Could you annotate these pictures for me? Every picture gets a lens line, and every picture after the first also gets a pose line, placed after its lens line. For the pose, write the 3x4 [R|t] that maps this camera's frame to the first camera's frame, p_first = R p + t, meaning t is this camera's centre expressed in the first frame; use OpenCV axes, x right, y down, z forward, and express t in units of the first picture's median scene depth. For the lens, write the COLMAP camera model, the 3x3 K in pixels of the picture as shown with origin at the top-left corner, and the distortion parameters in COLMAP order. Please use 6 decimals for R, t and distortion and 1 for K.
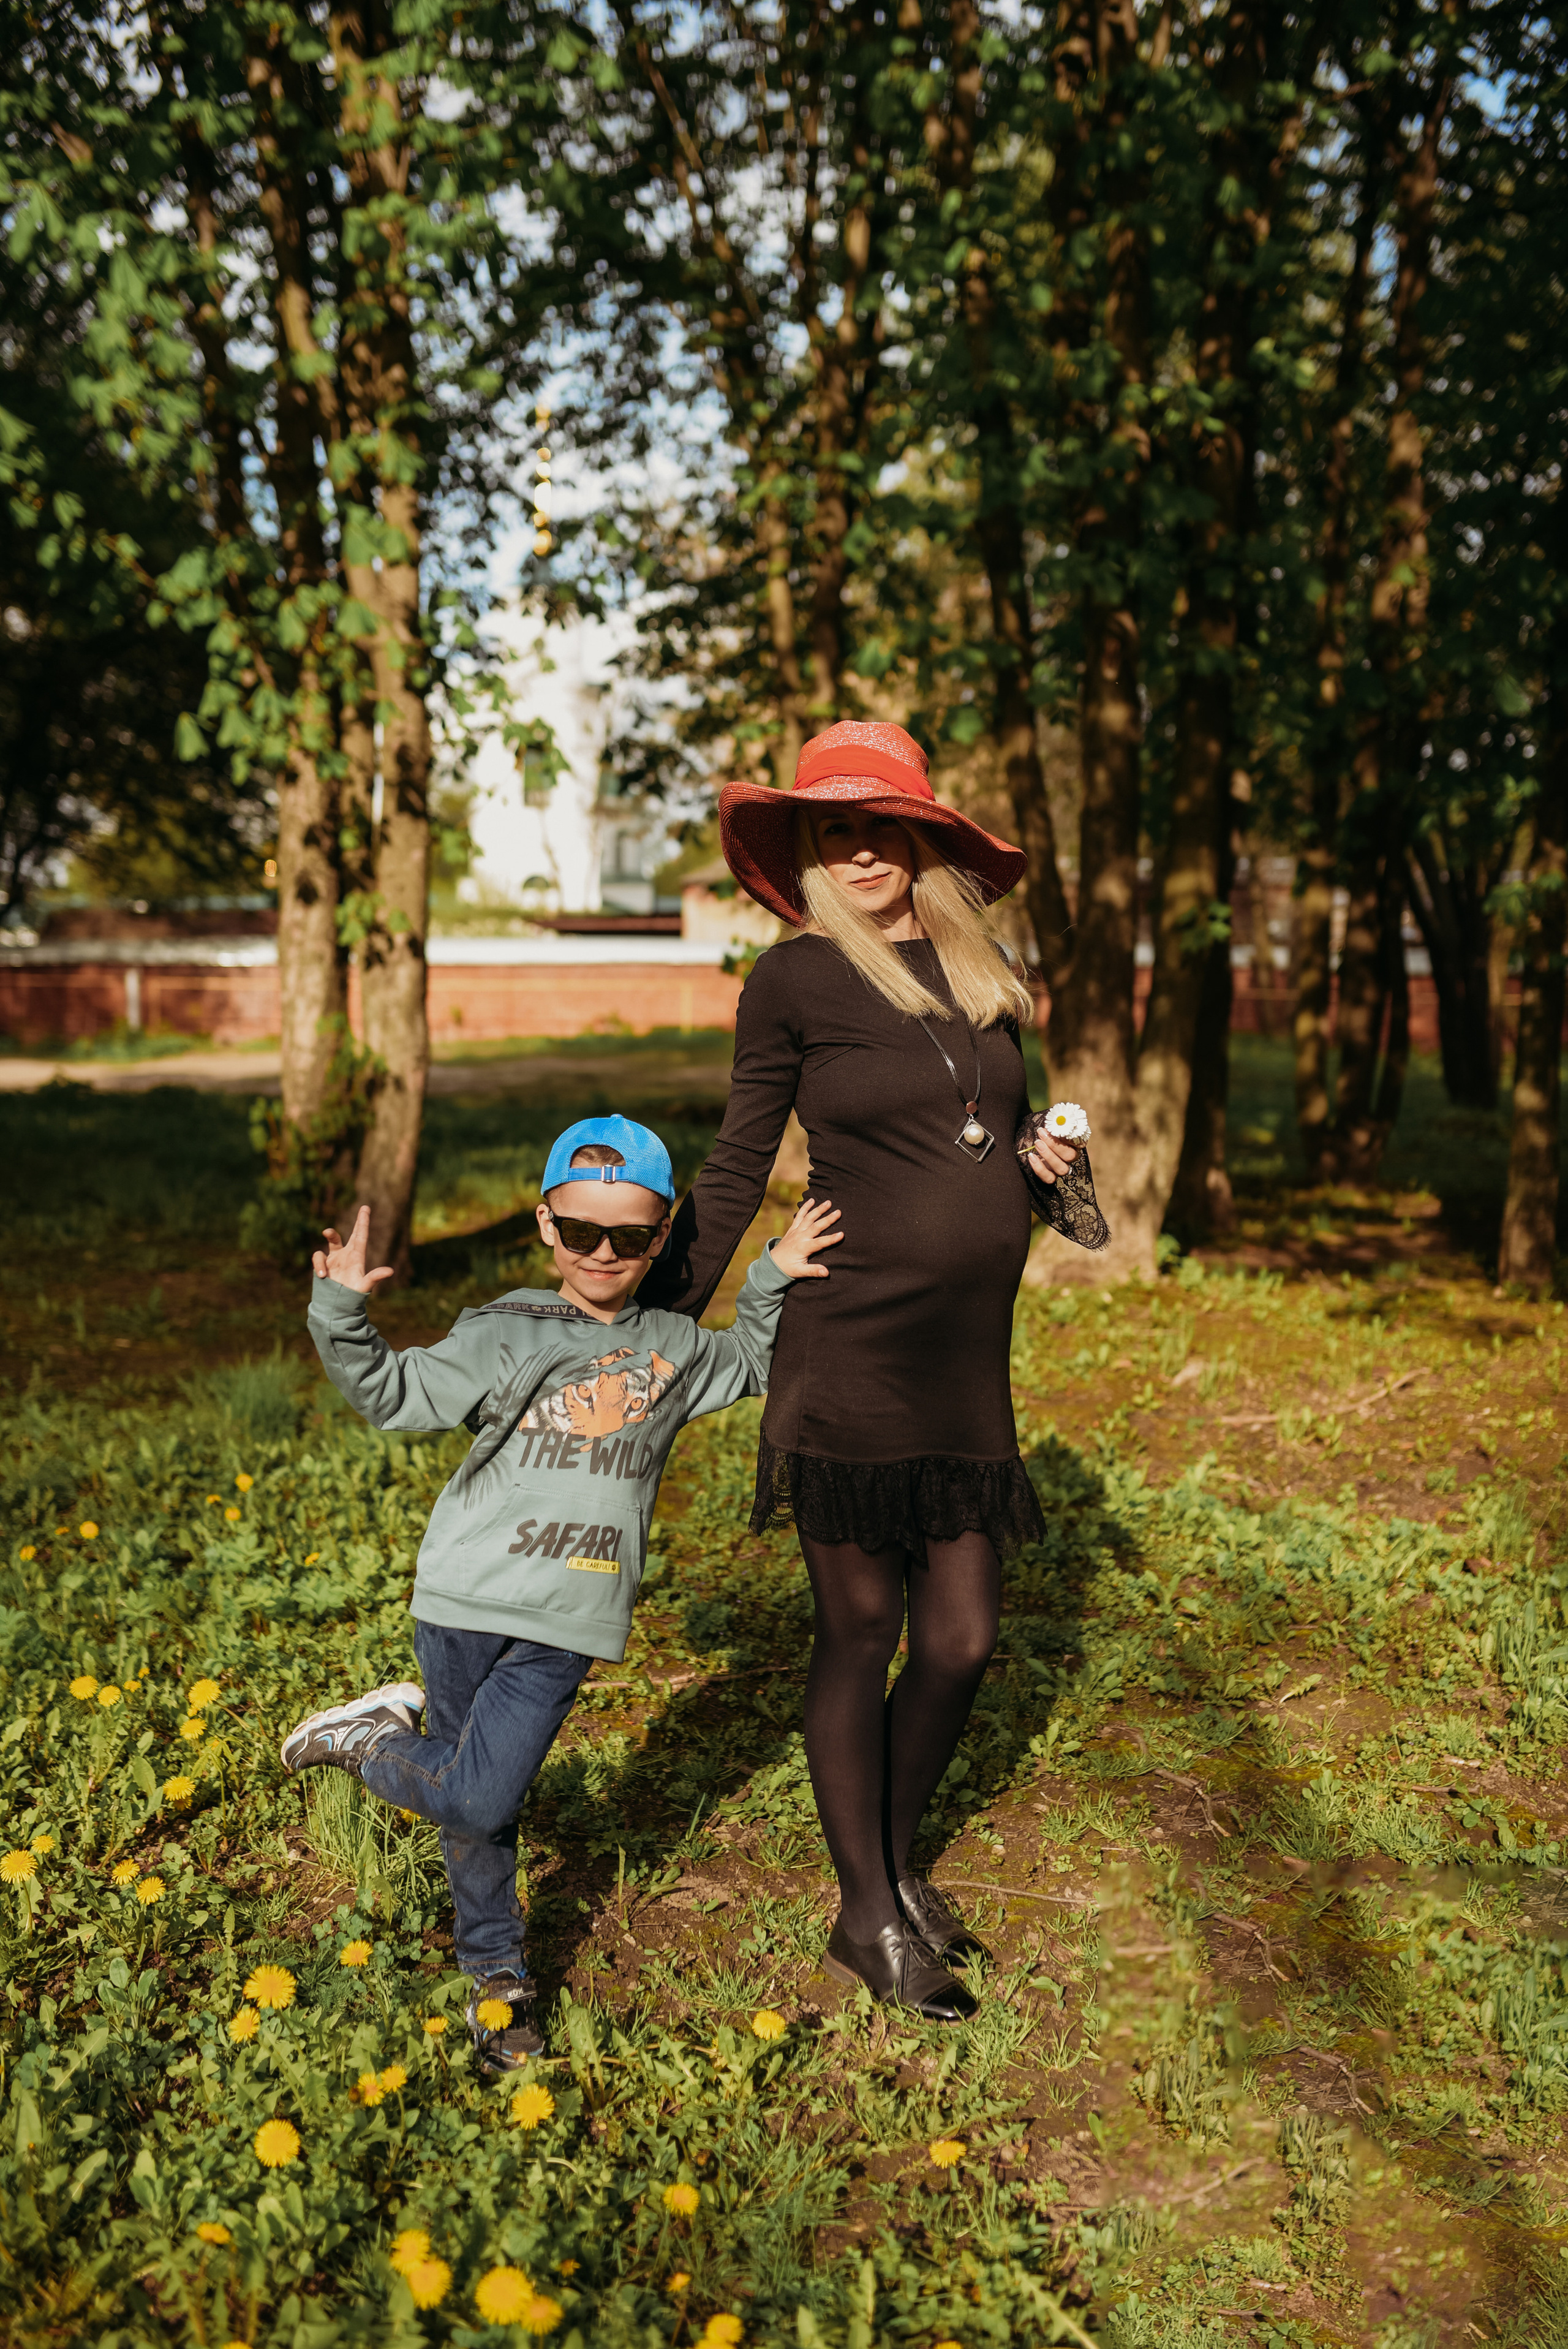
lens RADIAL K [[2275.7, 0, 777.9], [0, 2275.7, 1078.7], [0, 0, 1]] dist [0.090870, 0.006421]
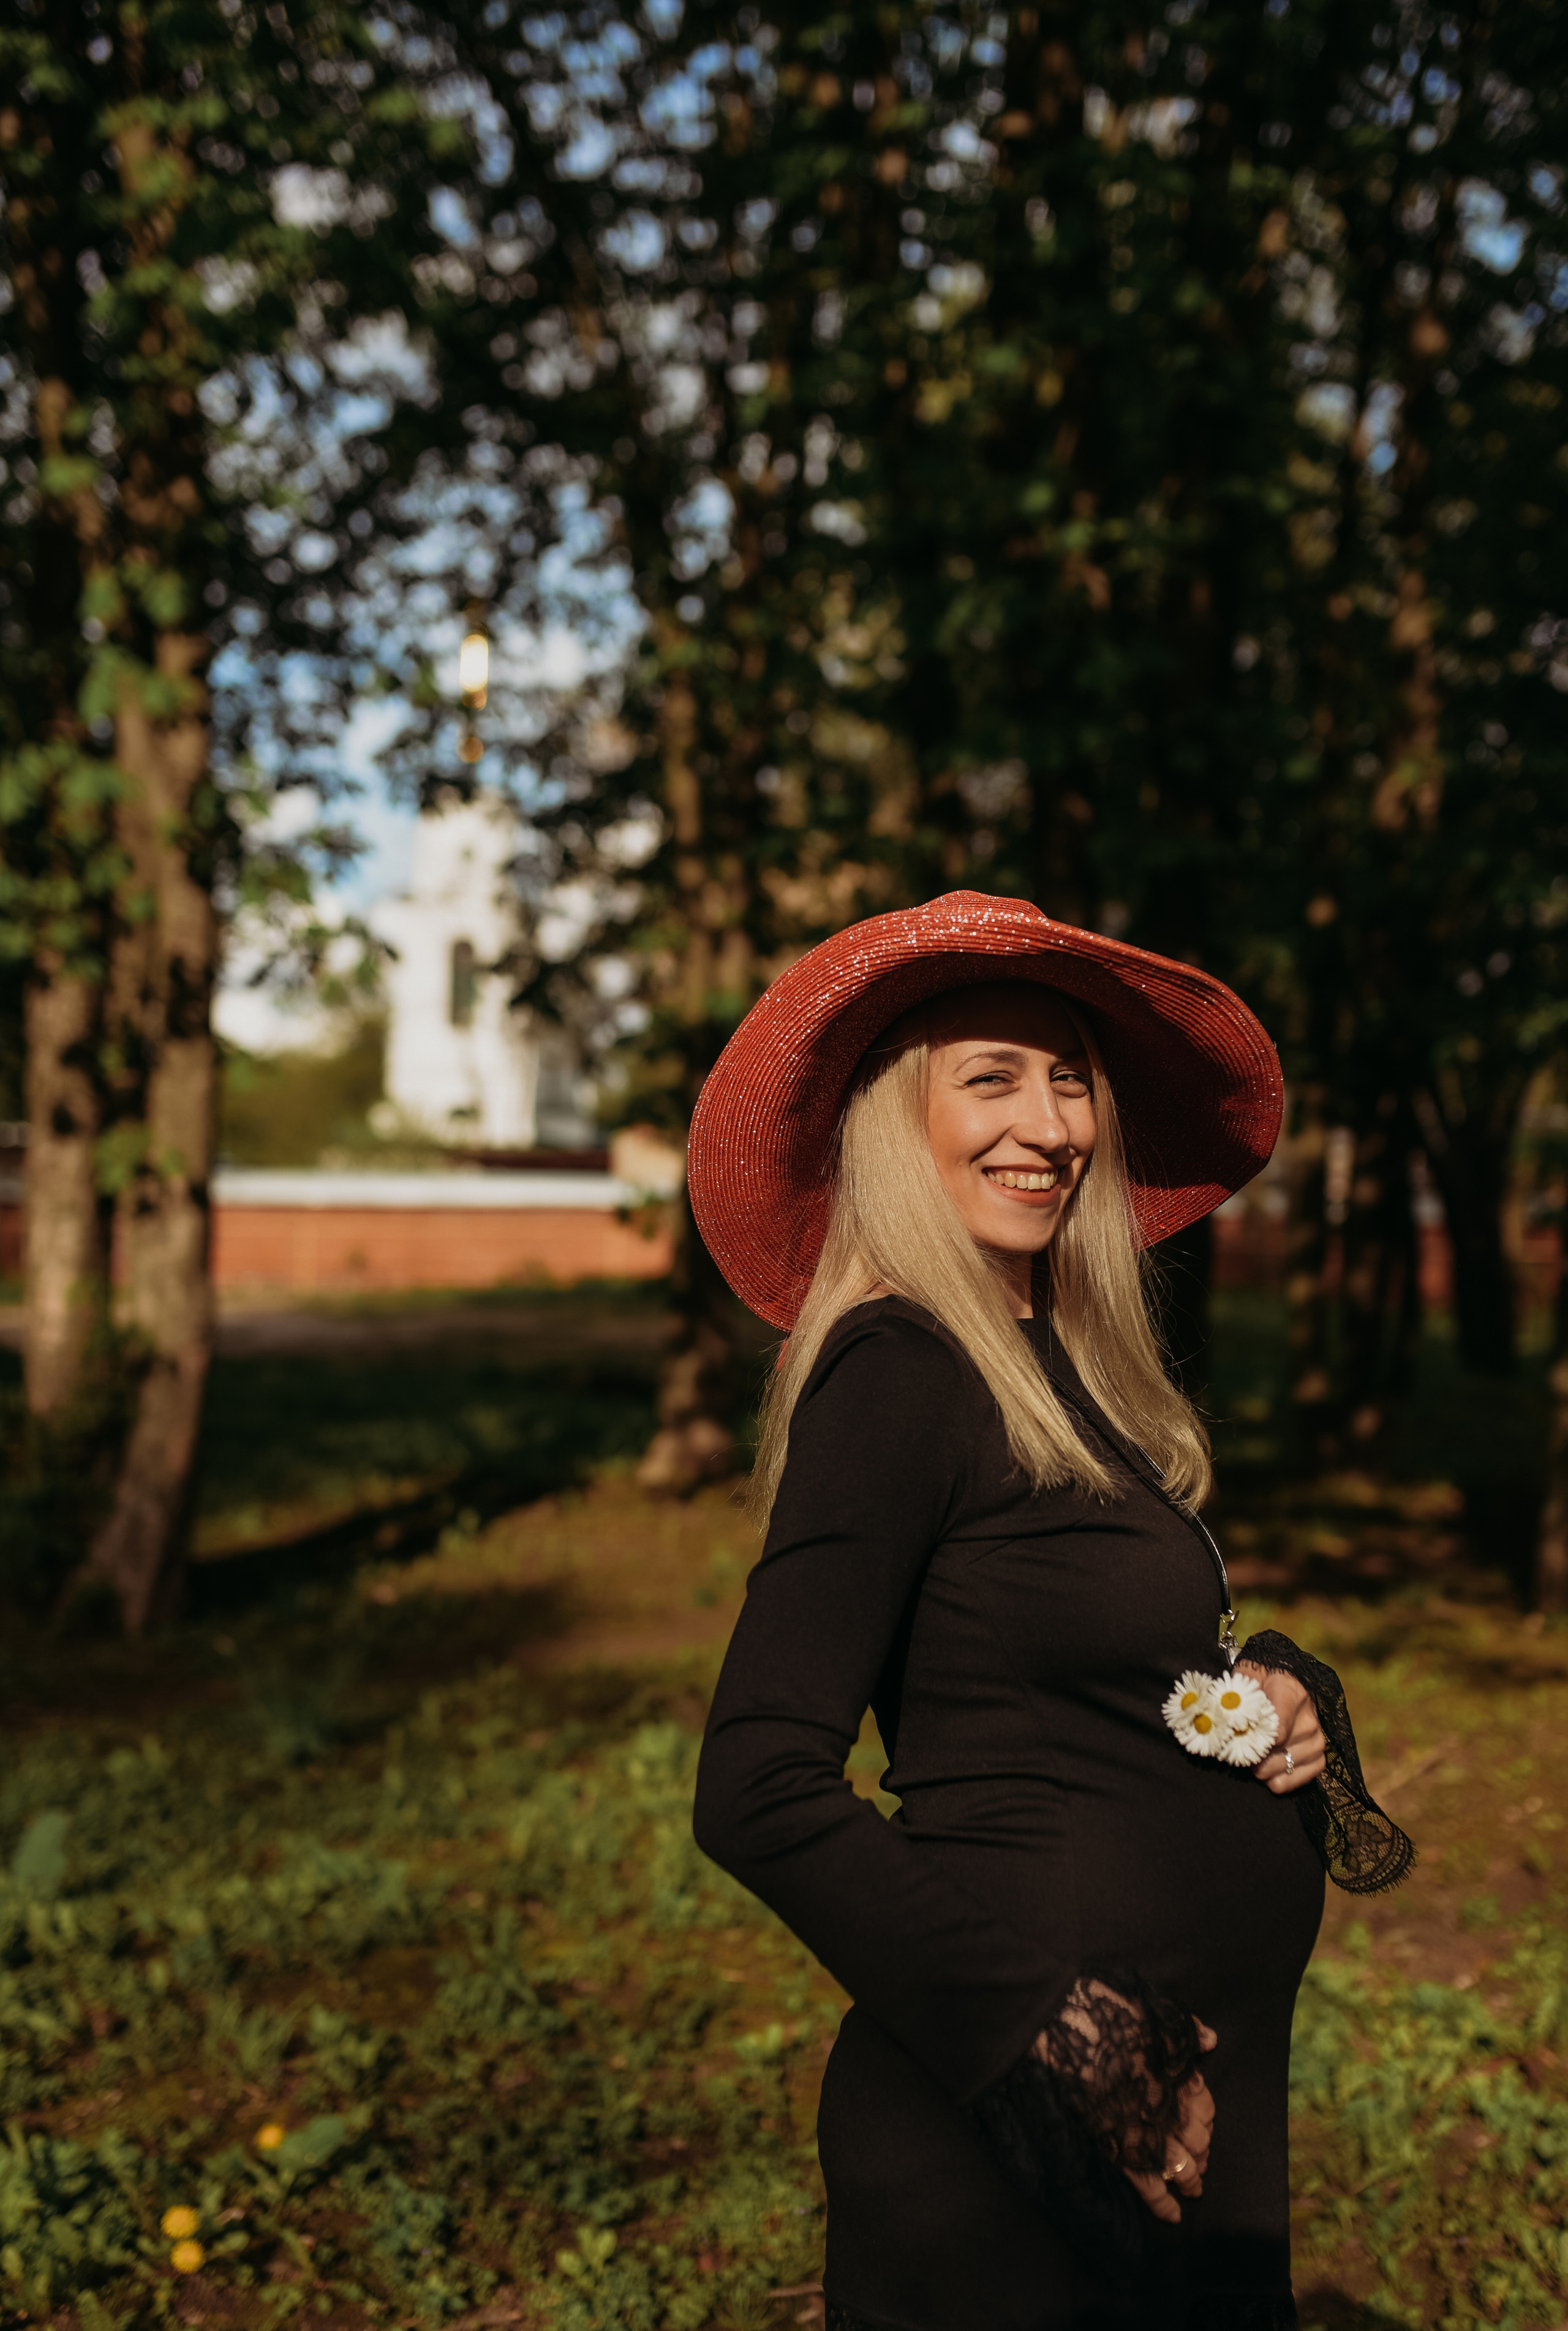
lens RADIAL K [[2405.6, 0, 784.0], [0, 2405.6, 1165.5], [0, 0, 1]] dist [0.155976, -0.294270]
pose [[0.999851, 0.009176, 0.014601, 0.024463], [-0.008213, 0.997868, -0.064744, -0.009808], [-0.015164, 0.064614, 0.997795, 0.099952]]
